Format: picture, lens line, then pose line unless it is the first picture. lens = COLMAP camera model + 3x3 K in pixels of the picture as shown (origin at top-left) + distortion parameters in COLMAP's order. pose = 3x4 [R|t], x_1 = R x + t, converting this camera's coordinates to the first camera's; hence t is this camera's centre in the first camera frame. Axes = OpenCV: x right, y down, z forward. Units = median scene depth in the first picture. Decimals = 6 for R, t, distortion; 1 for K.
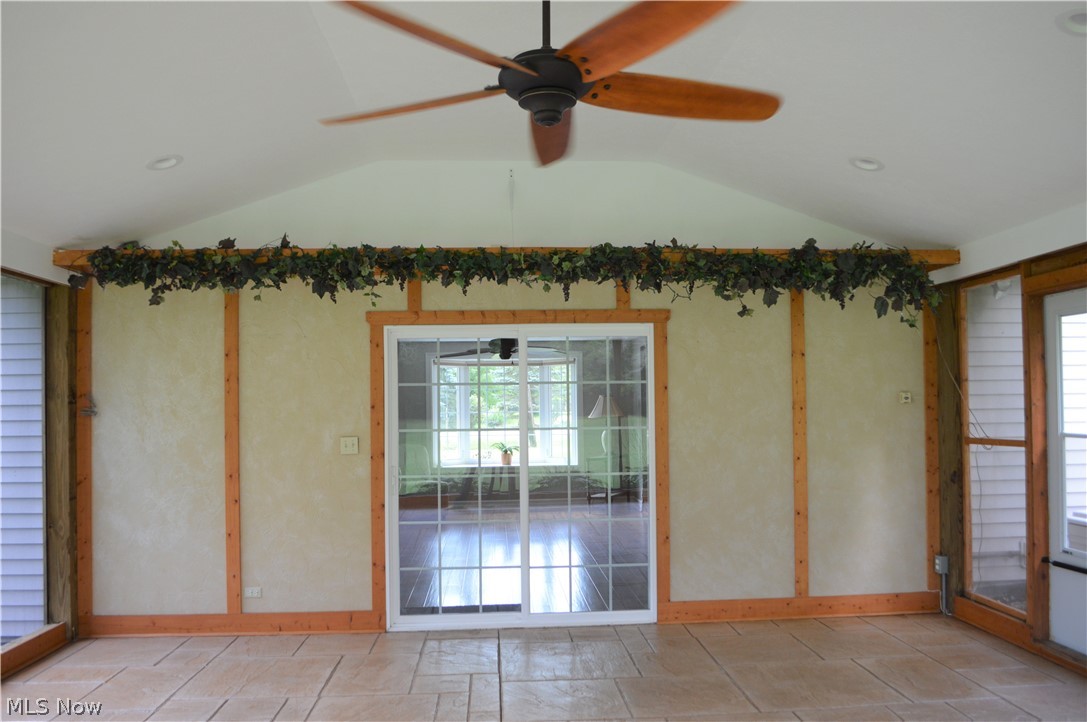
lens RADIAL K [[877.8, 0, 543.9], [0, 877.8, 362.6], [0, 0, 1]] dist [-0.028433, -0.014926]
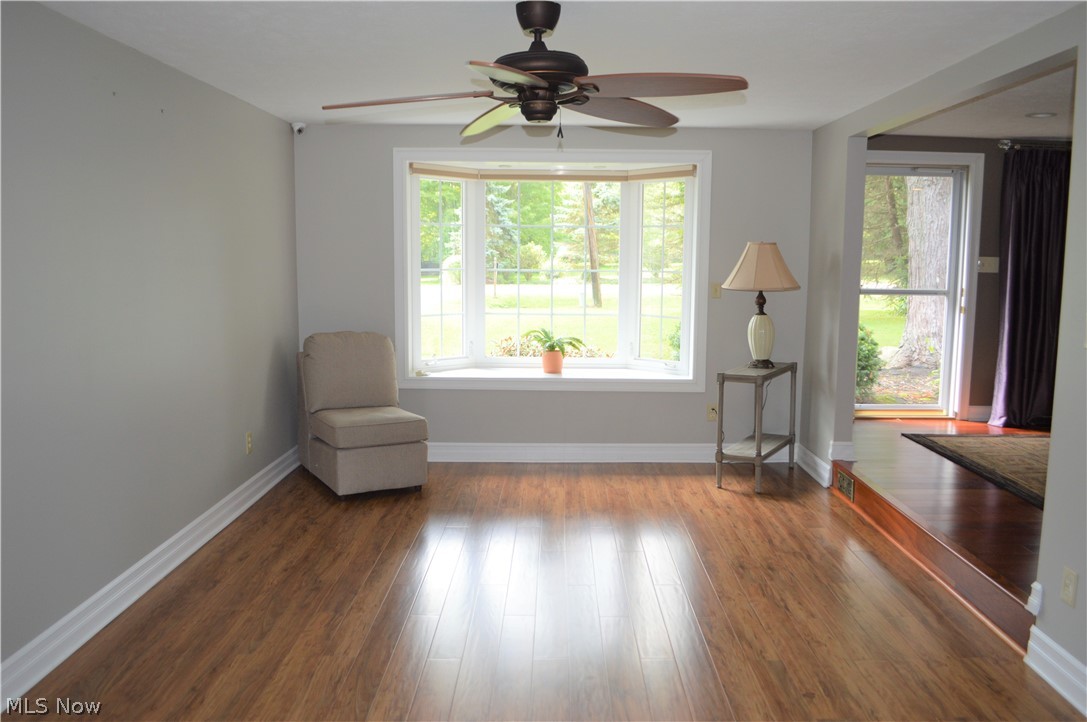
lens RADIAL K [[877.8, 0, 542.1], [0, 877.8, 358.6], [0, 0, 1]] dist [-0.028433, -0.014926]
pose [[0.996909, 0.031673, -0.071897, -0.011568], [-0.019369, 0.985972, 0.165780, 0.022270], [0.076139, -0.163875, 0.983538, 0.479375]]
